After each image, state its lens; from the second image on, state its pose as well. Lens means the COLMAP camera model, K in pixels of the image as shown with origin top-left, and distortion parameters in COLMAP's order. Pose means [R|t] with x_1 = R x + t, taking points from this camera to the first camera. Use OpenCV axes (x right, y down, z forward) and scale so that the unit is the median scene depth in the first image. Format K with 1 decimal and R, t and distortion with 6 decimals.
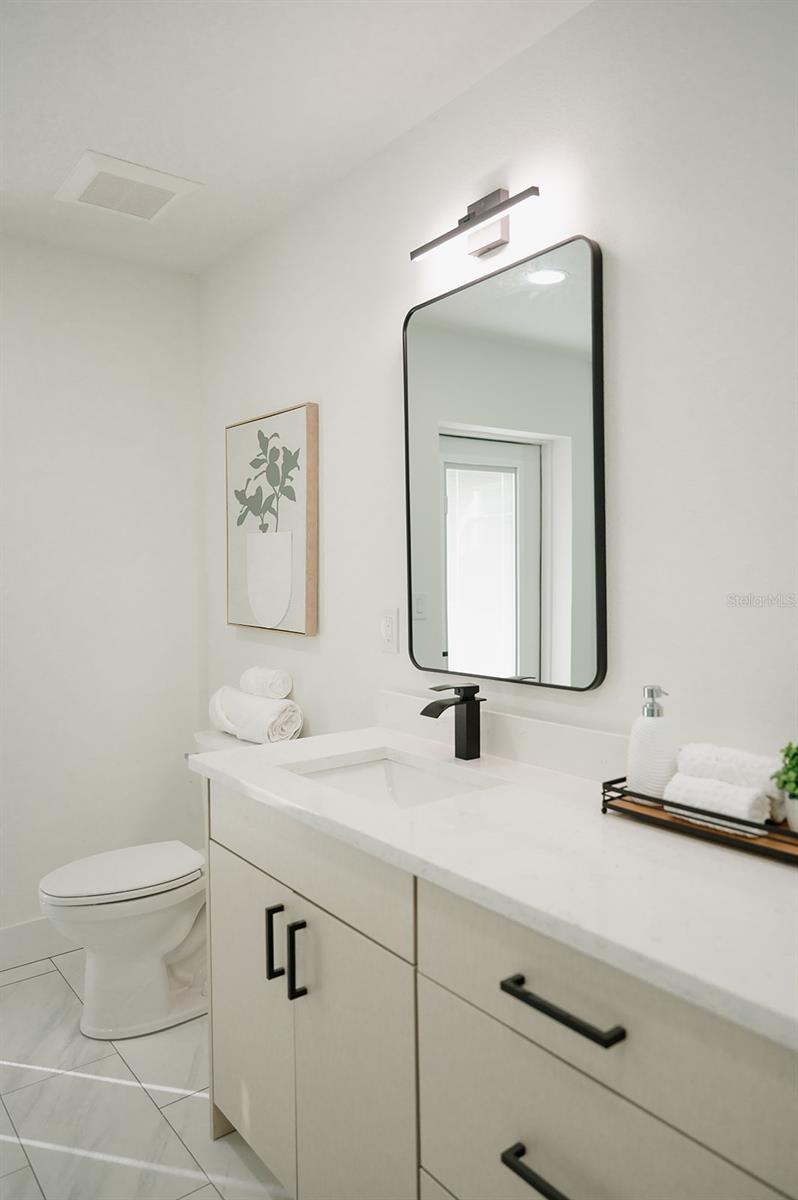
lens RADIAL K [[800.1, 0, 399.0], [0, 800.1, 600.0], [0, 0, 1]] dist [0.026947, 0.000659]
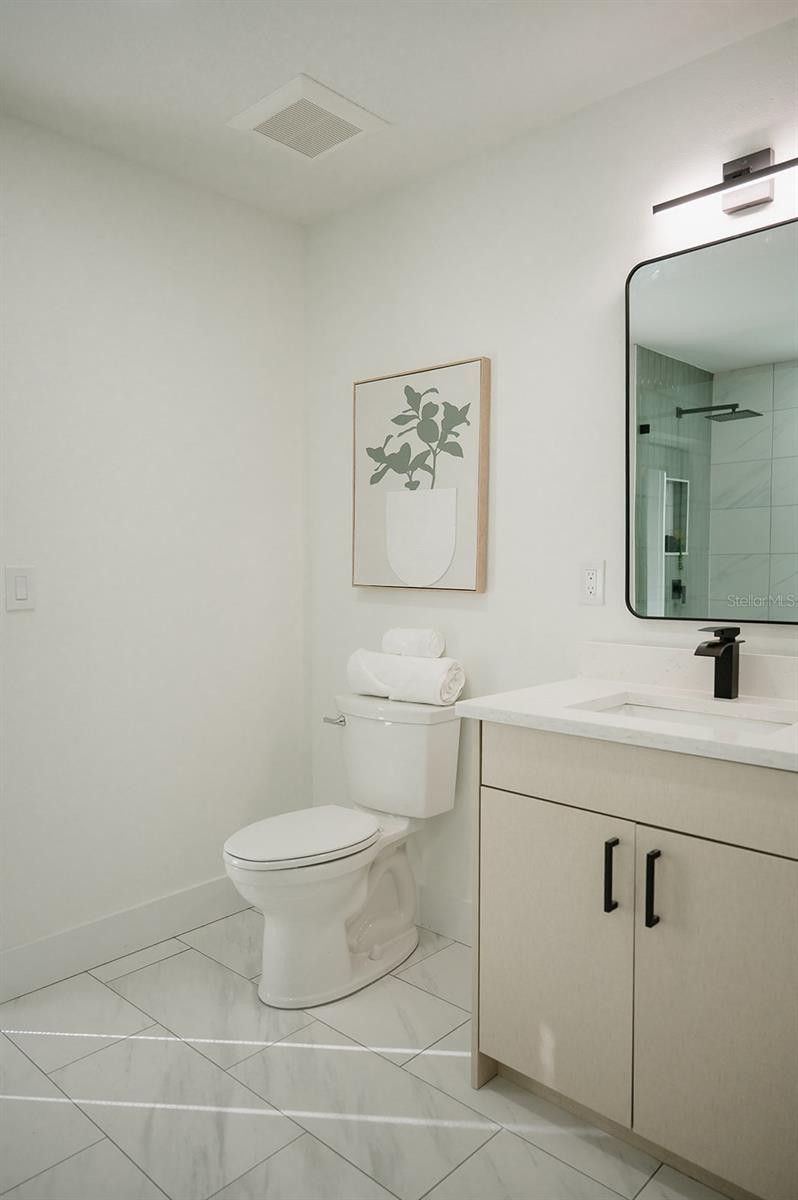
lens RADIAL K [[800.1, 0, 399.0], [0, 800.1, 600.0], [0, 0, 1]] dist [0.026947, 0.000659]
pose [[0.985030, 0.002774, 0.172361, -0.373385], [-0.003296, 0.999991, 0.002746, 0.050569], [-0.172352, -0.003273, 0.985030, 0.036565]]
